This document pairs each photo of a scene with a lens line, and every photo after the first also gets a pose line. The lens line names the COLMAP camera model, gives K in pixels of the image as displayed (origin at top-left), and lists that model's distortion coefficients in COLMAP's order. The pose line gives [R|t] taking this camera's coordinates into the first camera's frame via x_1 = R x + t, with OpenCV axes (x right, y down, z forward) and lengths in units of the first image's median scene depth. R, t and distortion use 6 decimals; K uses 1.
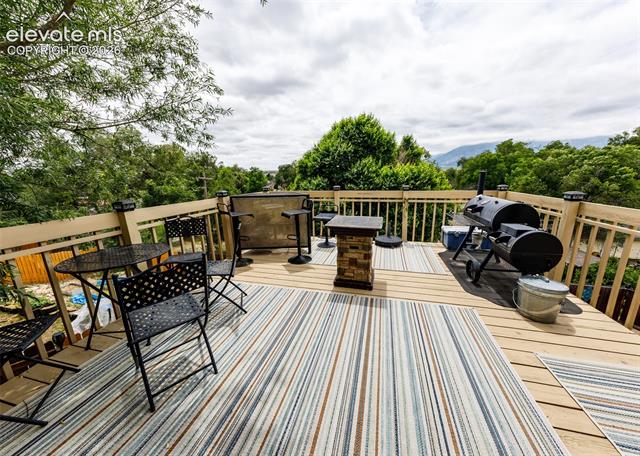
lens RADIAL K [[226.7, 0, 324.8], [0, 226.7, 226.6], [0, 0, 1]] dist [0.000541, 0.000009]
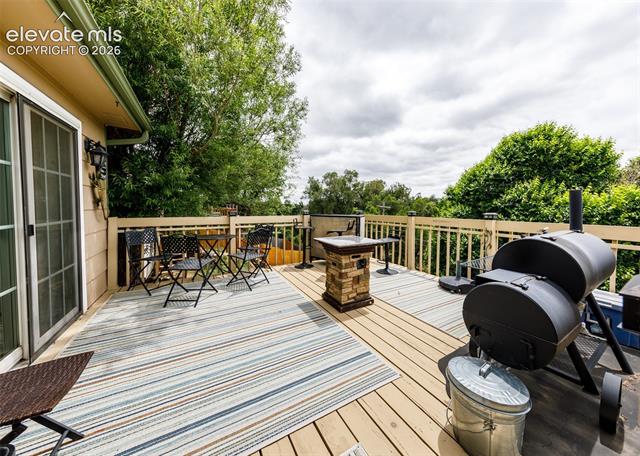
lens RADIAL K [[228.6, 0, 332.0], [0, 228.6, 213.8], [0, 0, 1]] dist [-0.000451, 0.000049]
pose [[0.706719, 0.038103, -0.706468, 0.607234], [-0.169158, 0.978687, -0.116432, -0.007160], [0.686975, 0.201789, 0.698102, 0.156316]]
